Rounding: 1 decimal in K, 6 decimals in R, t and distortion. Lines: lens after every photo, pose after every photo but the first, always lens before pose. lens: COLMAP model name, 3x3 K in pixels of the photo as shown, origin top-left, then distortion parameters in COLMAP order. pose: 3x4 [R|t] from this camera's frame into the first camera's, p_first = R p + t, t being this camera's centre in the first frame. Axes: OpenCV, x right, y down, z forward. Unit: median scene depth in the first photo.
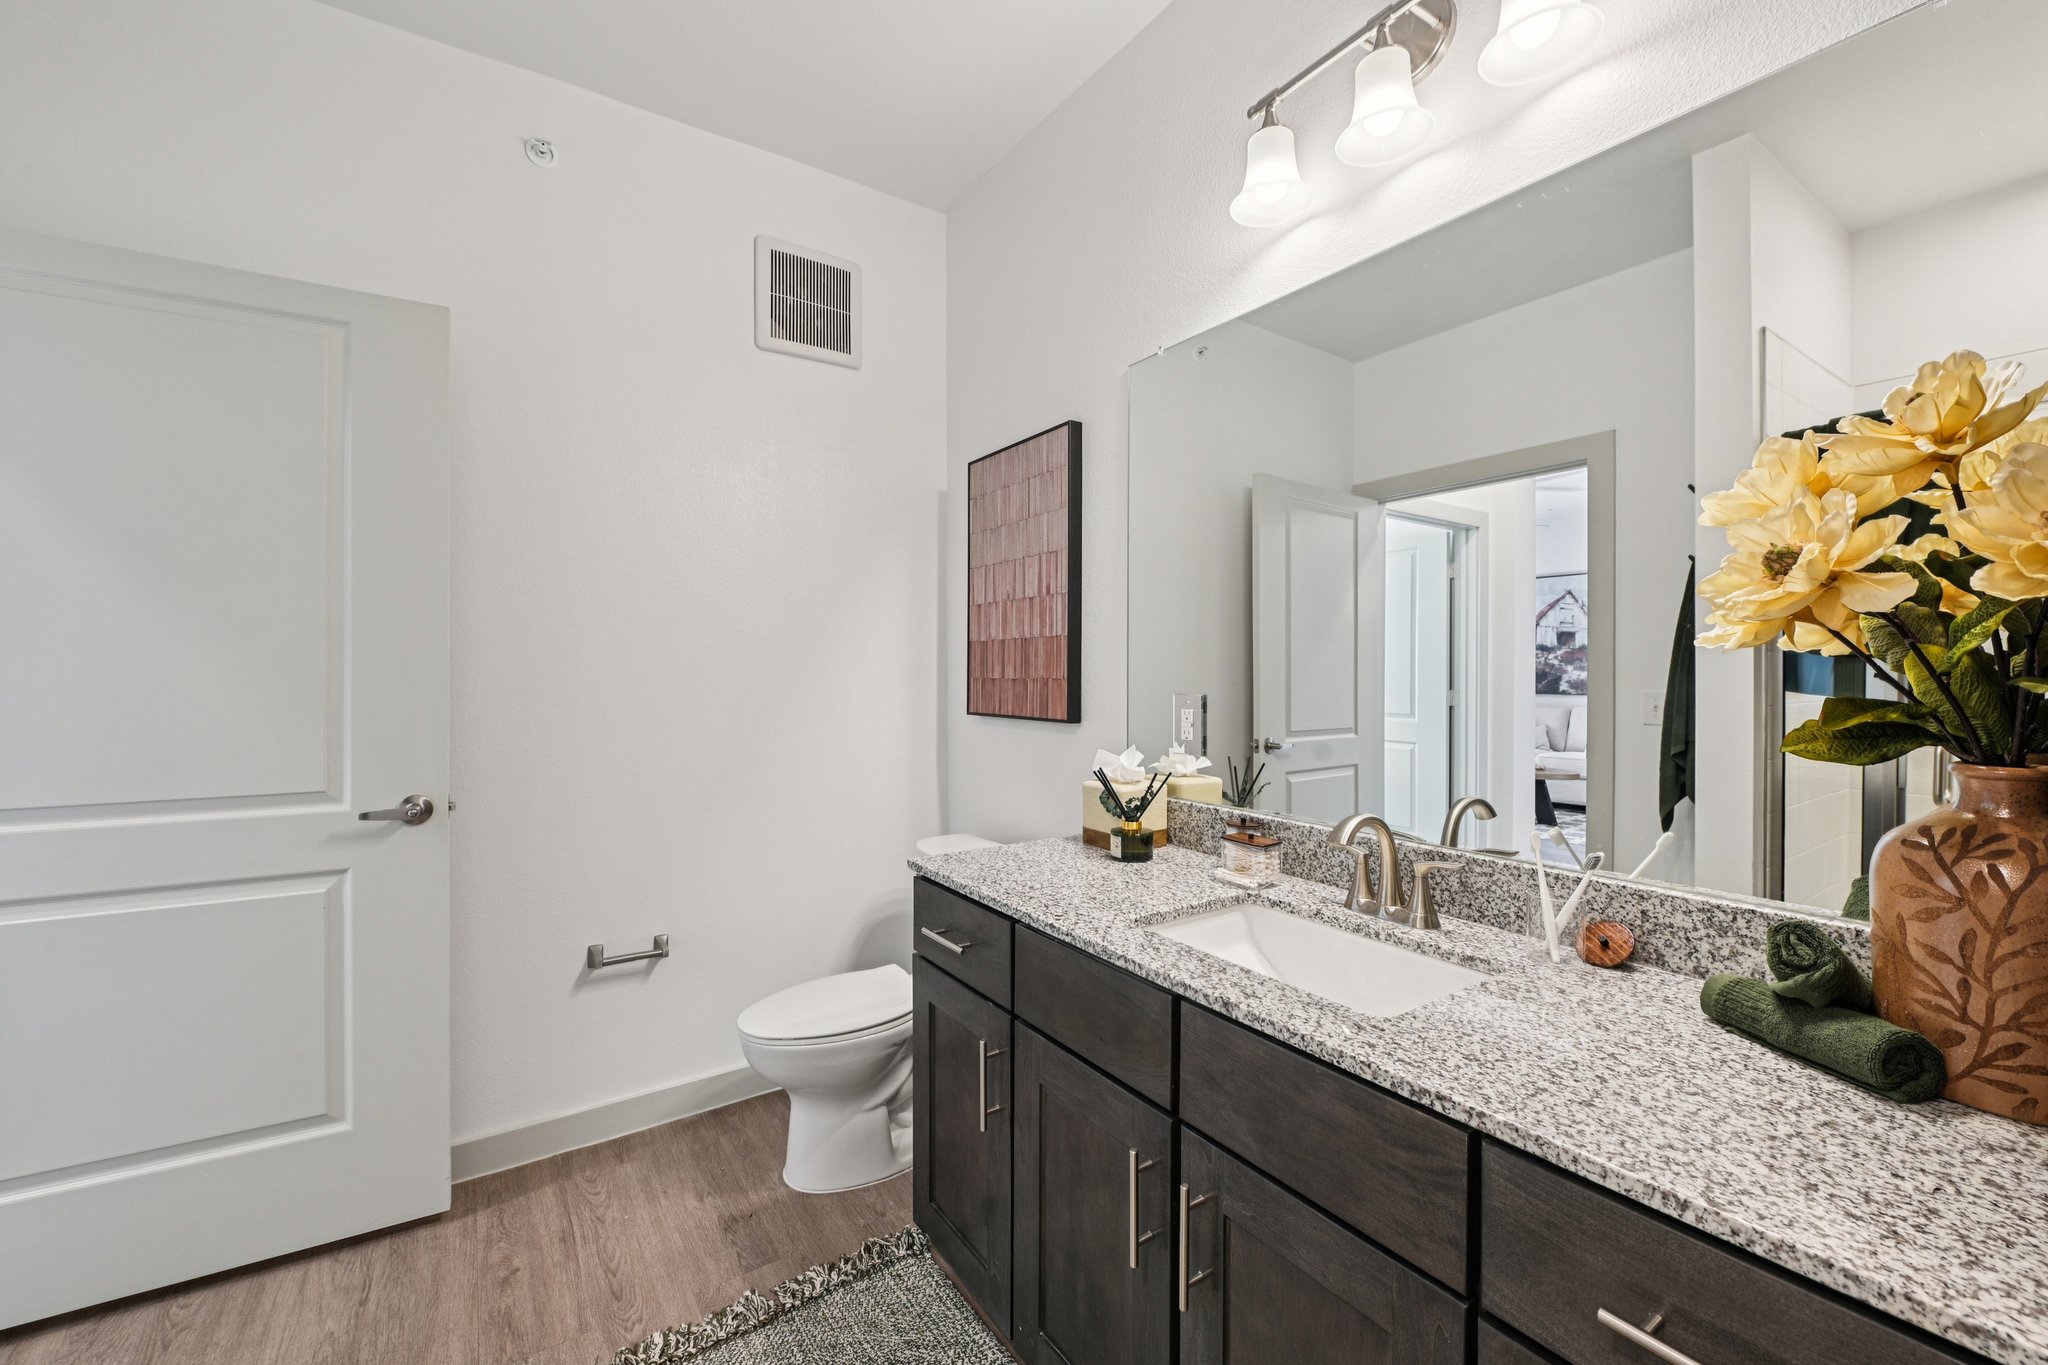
lens RADIAL K [[823.2, 0, 1026.6], [0, 823.2, 677.1], [0, 0, 1]] dist [-0.000887, -0.000156]
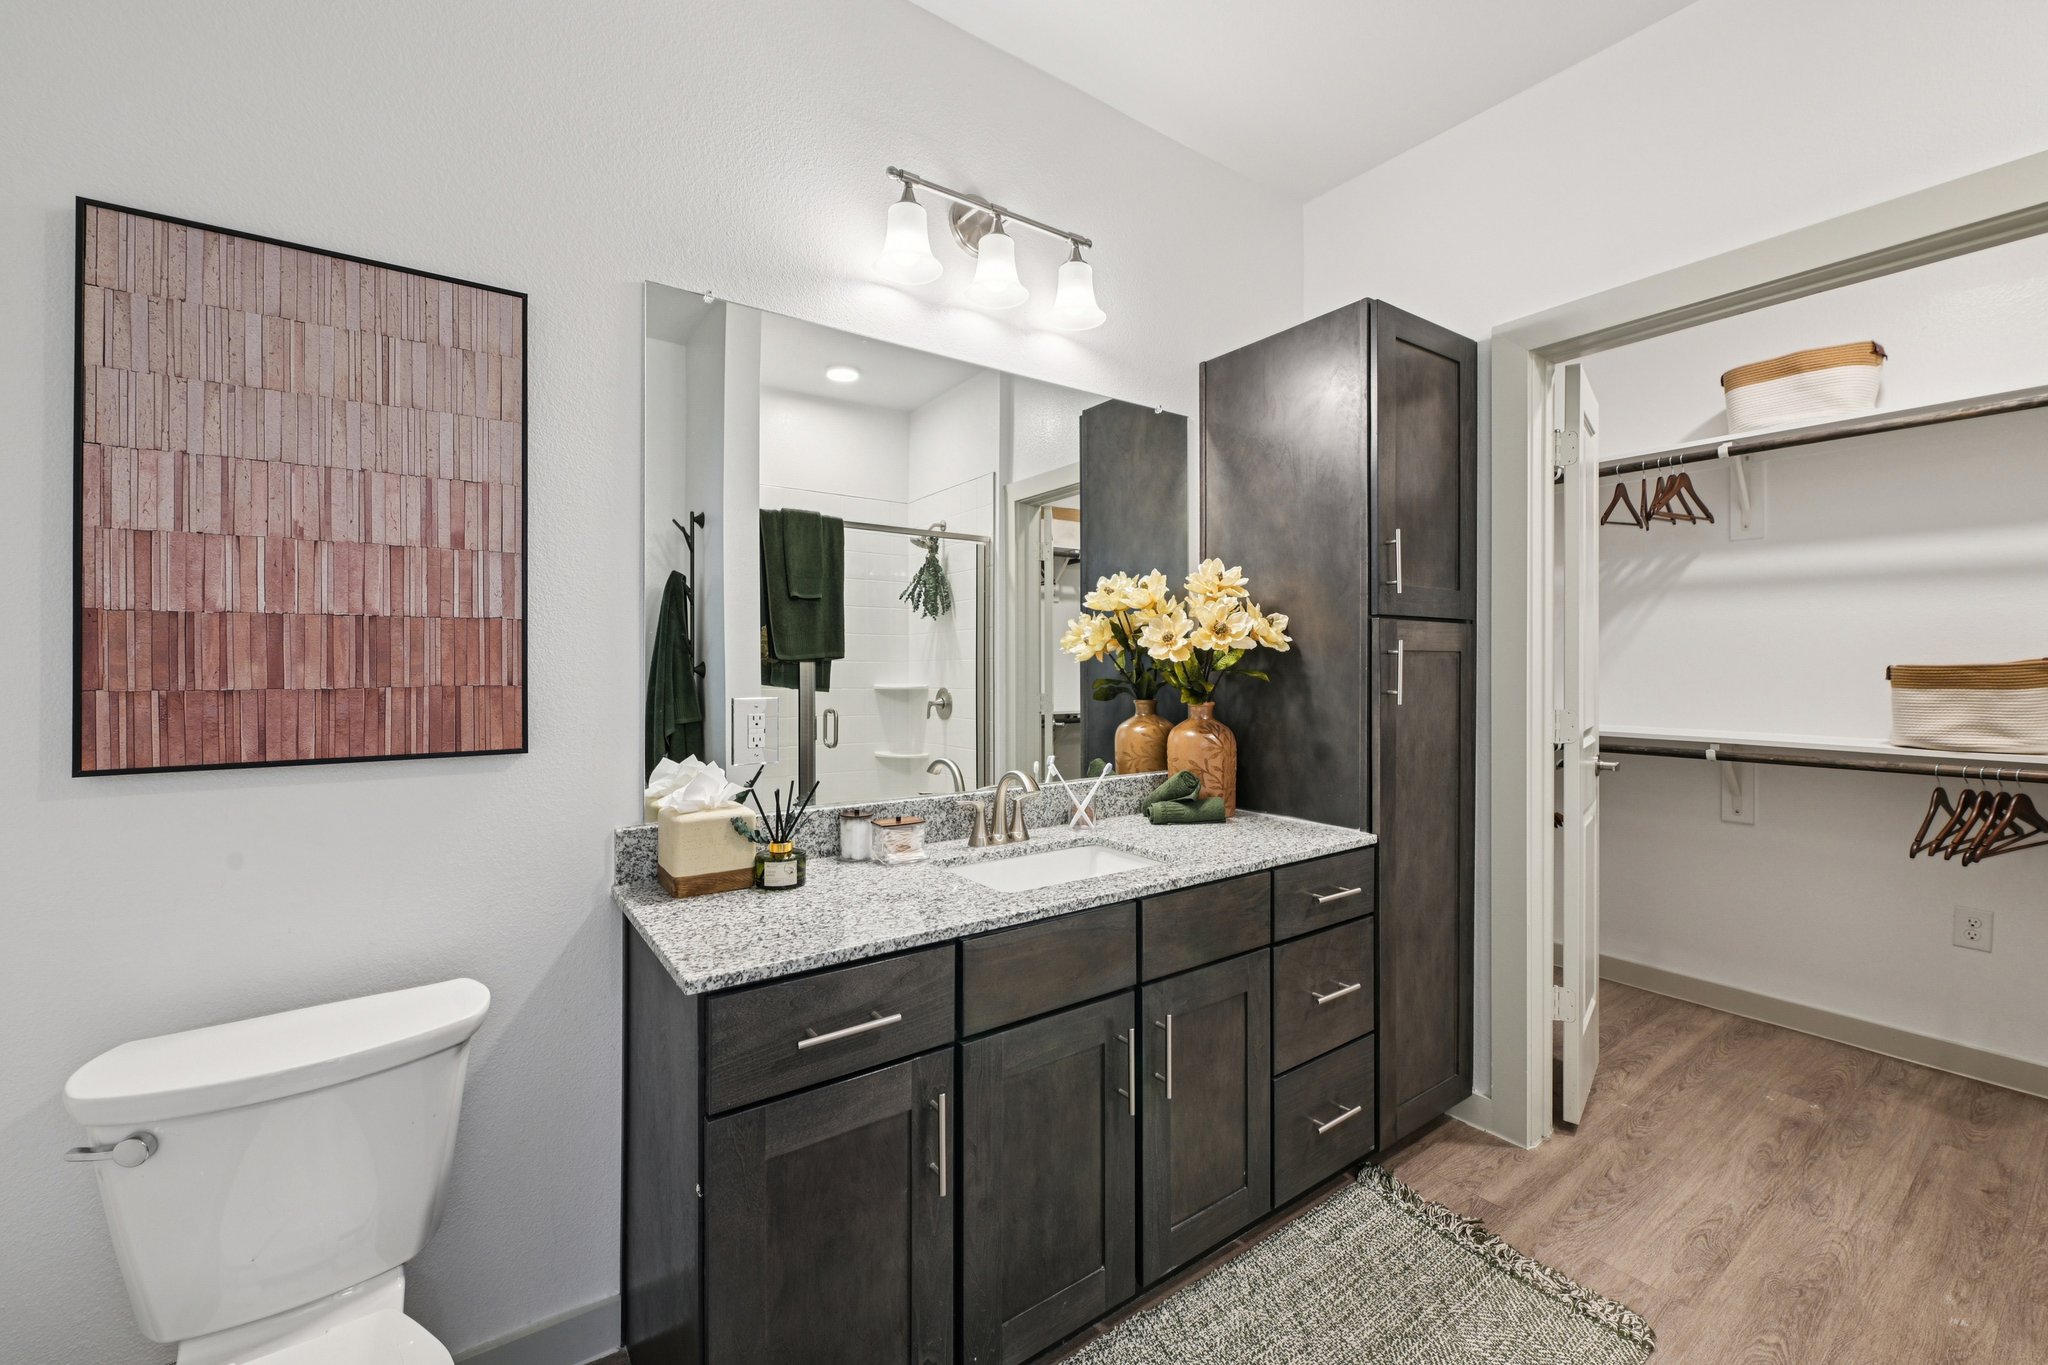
lens RADIAL K [[823.2, 0, 1028.9], [0, 823.2, 669.8], [0, 0, 1]] dist [-0.000887, -0.000156]
pose [[-0.025443, -0.006303, 0.999656, -0.601698], [0.008478, 0.999943, 0.006521, -0.010565], [-0.999640, 0.008641, -0.025388, 0.596063]]
